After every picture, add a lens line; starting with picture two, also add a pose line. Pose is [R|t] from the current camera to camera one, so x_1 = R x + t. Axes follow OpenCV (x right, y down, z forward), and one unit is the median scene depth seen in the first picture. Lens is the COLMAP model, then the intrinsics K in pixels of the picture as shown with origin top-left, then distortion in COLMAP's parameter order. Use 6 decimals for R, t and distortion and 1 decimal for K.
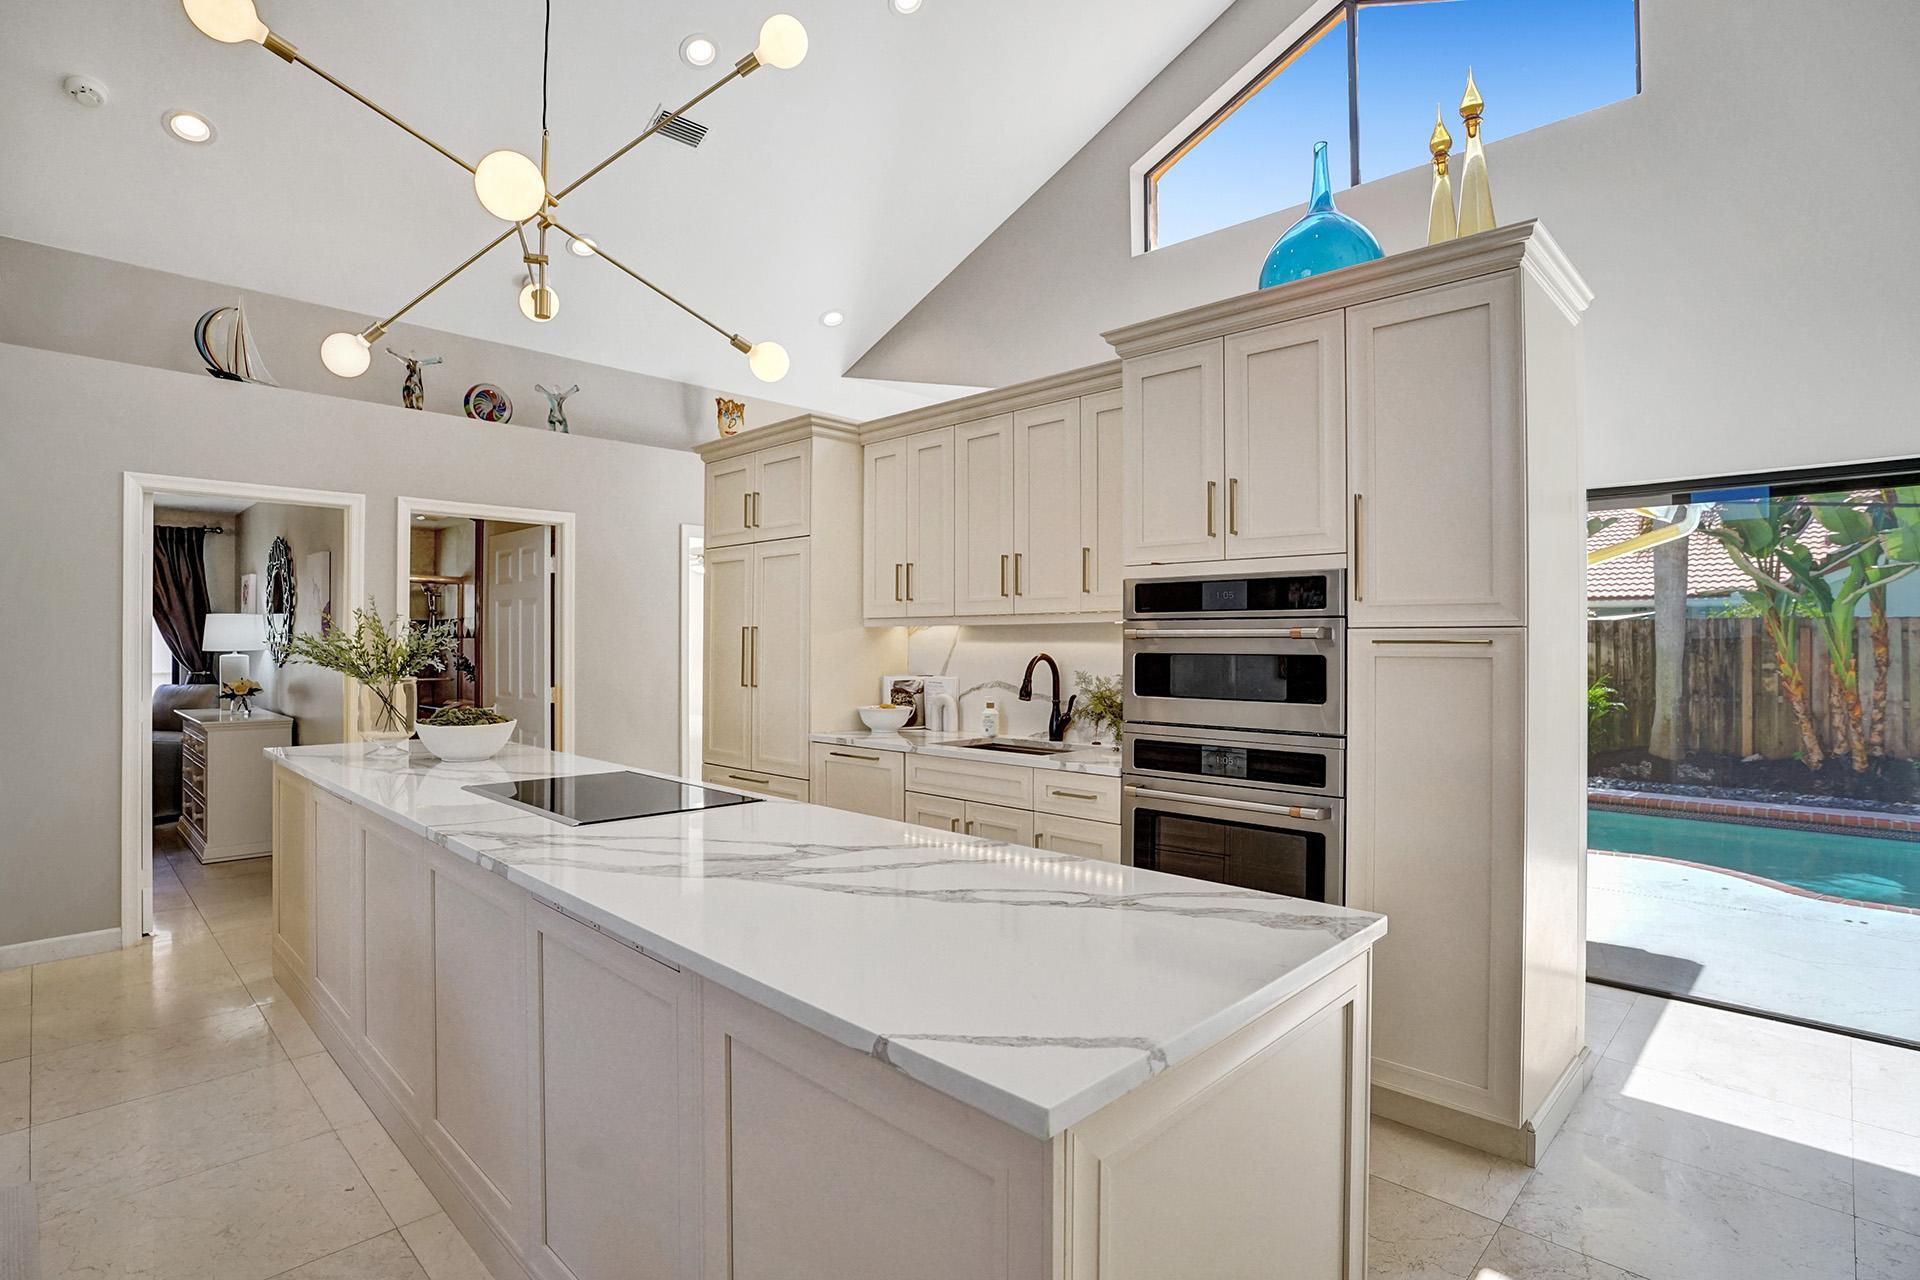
lens RADIAL K [[924.1, 0, 963.8], [0, 924.1, 640.3], [0, 0, 1]] dist [-0.055640, 0.016942]
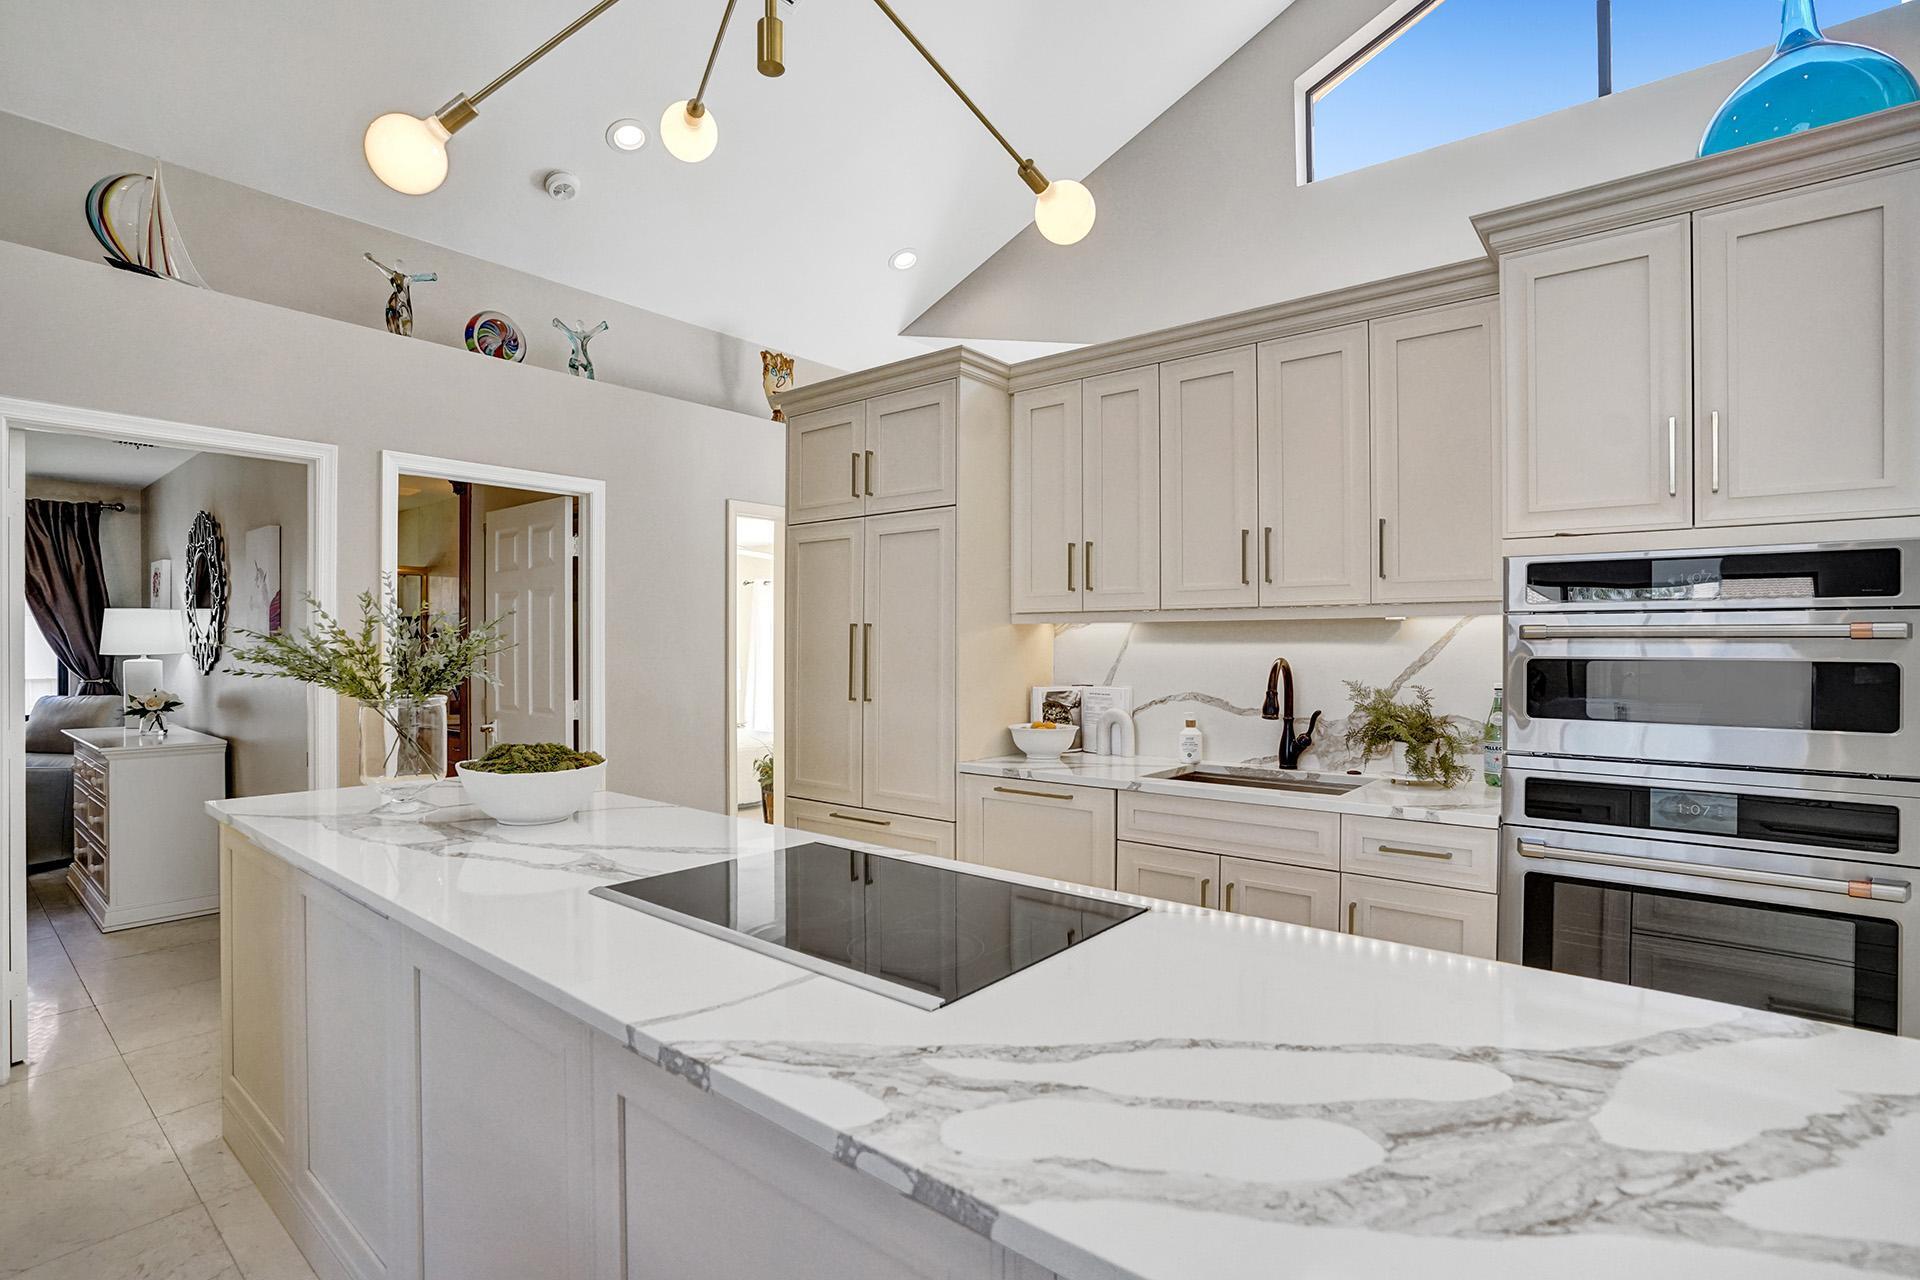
lens RADIAL K [[924.1, 0, 967.6], [0, 924.1, 638.4], [0, 0, 1]] dist [-0.055640, 0.016942]
pose [[0.997059, -0.001129, 0.076631, -0.197964], [0.001244, 0.999998, -0.001444, -0.000989], [-0.076629, 0.001535, 0.997058, 0.212070]]
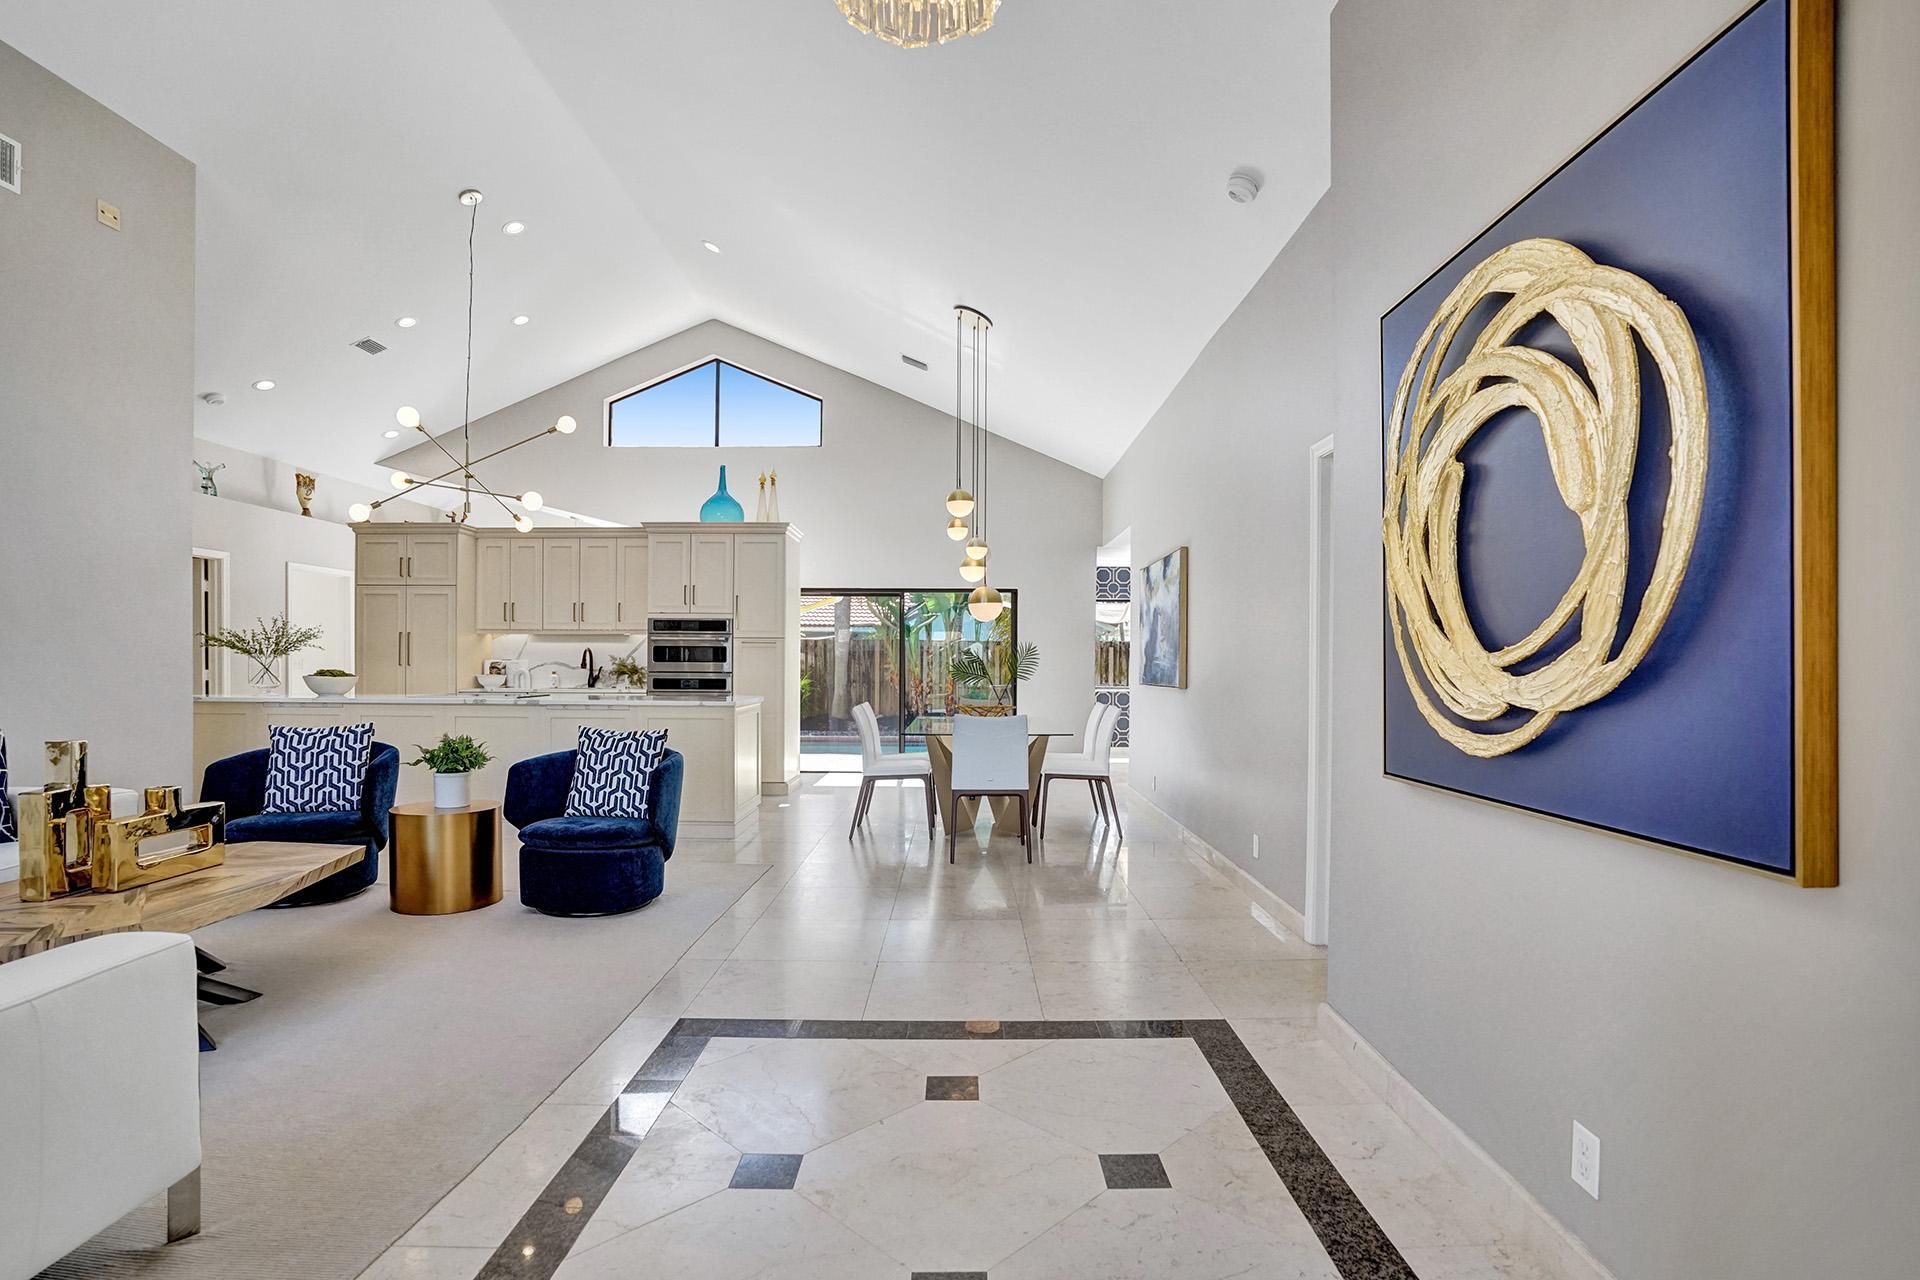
lens RADIAL K [[924.1, 0, 960.0], [0, 924.1, 680.9], [0, 0, 1]] dist [-0.055640, 0.016942]
pose [[0.715668, -0.010450, 0.698363, -0.678501], [-0.007941, 0.999702, 0.023096, 0.030269], [-0.698396, -0.022075, 0.715371, -0.998088]]
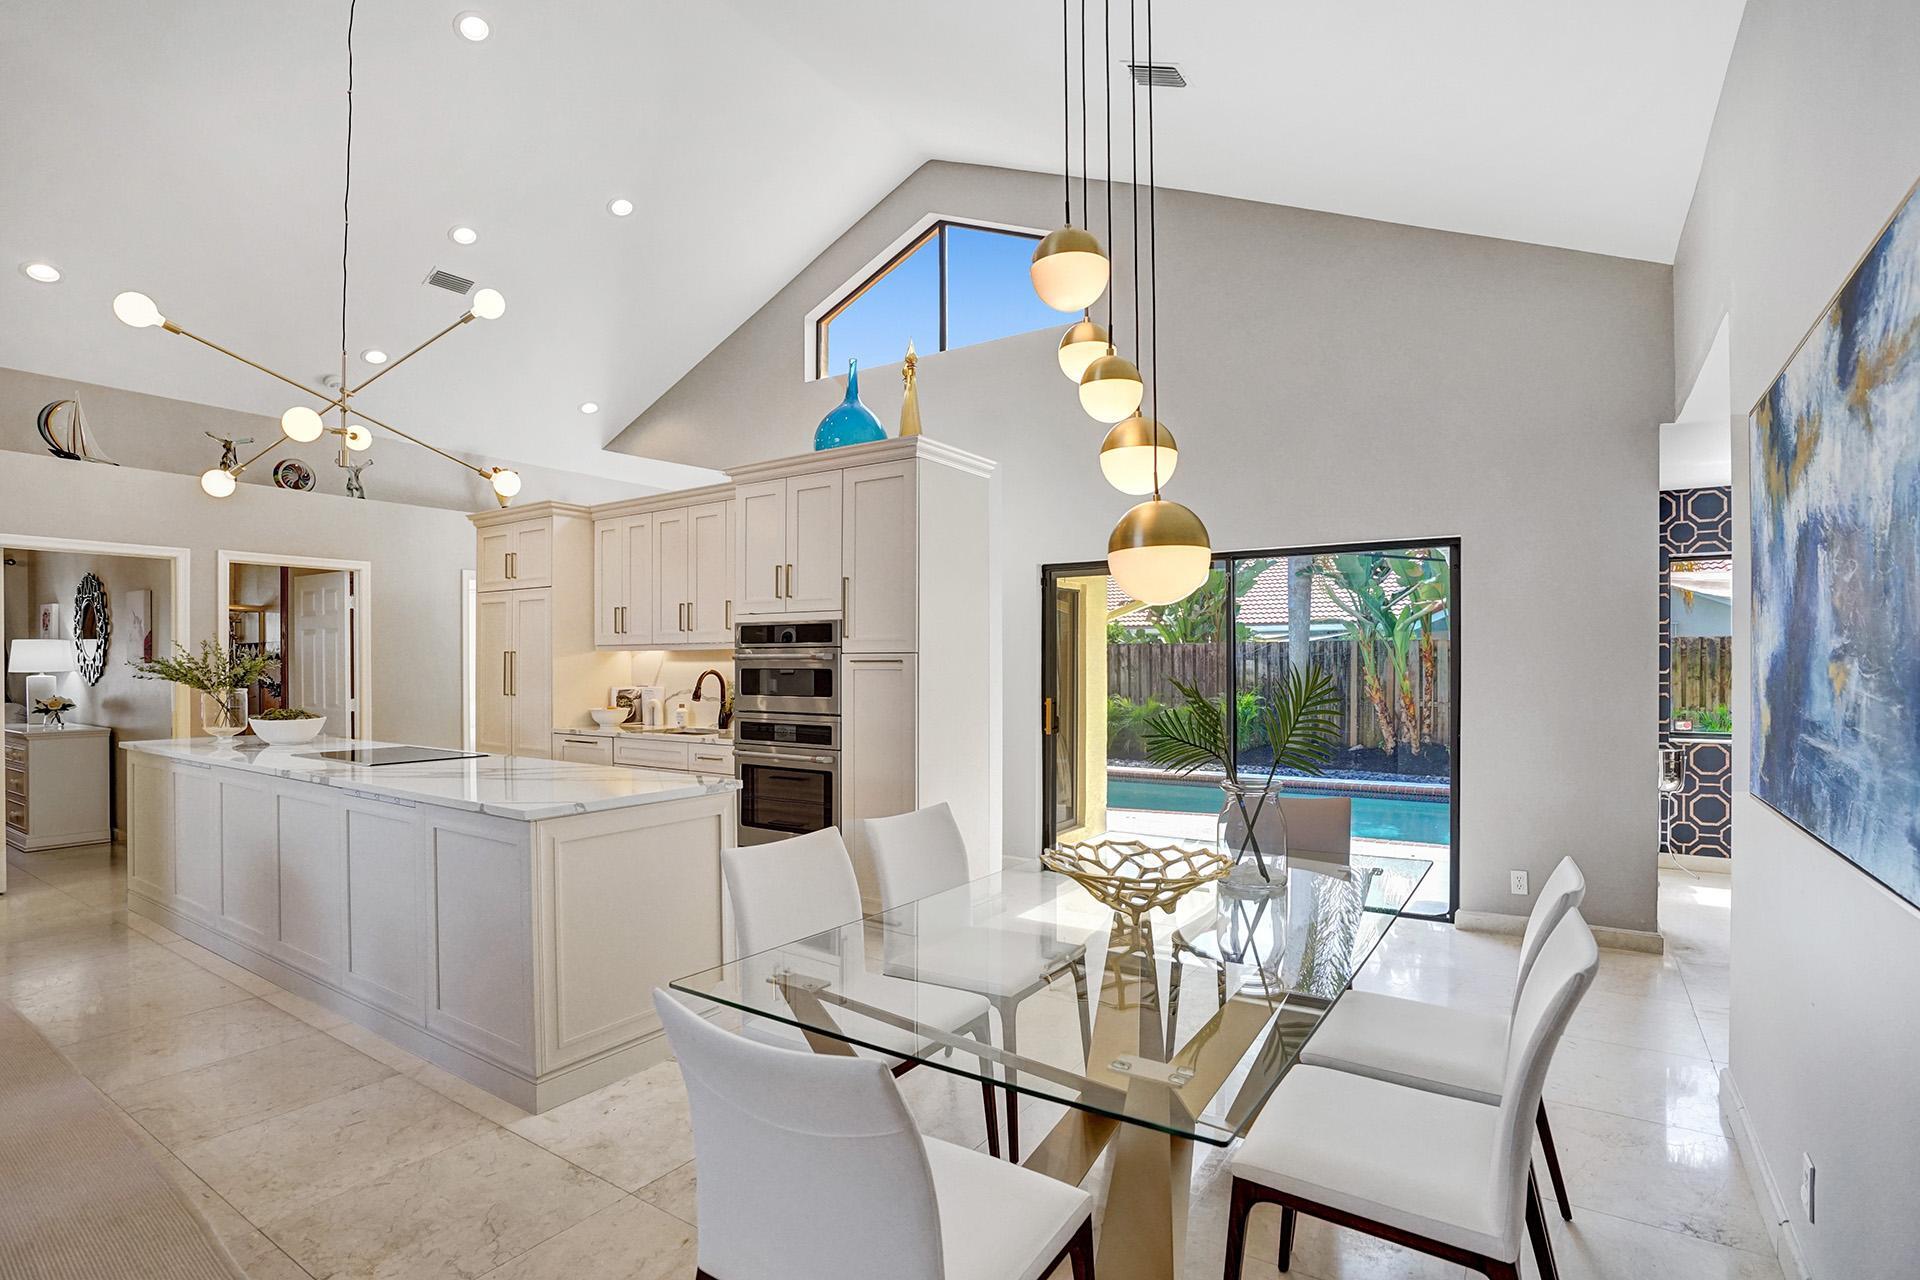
lens RADIAL K [[924.1, 0, 973.2], [0, 924.1, 658.1], [0, 0, 1]] dist [-0.055640, 0.016942]
pose [[0.983165, -0.003767, 0.182683, 0.191146], [0.003882, 0.999992, -0.000272, -0.001578], [-0.182681, 0.000976, 0.983172, -0.438856]]
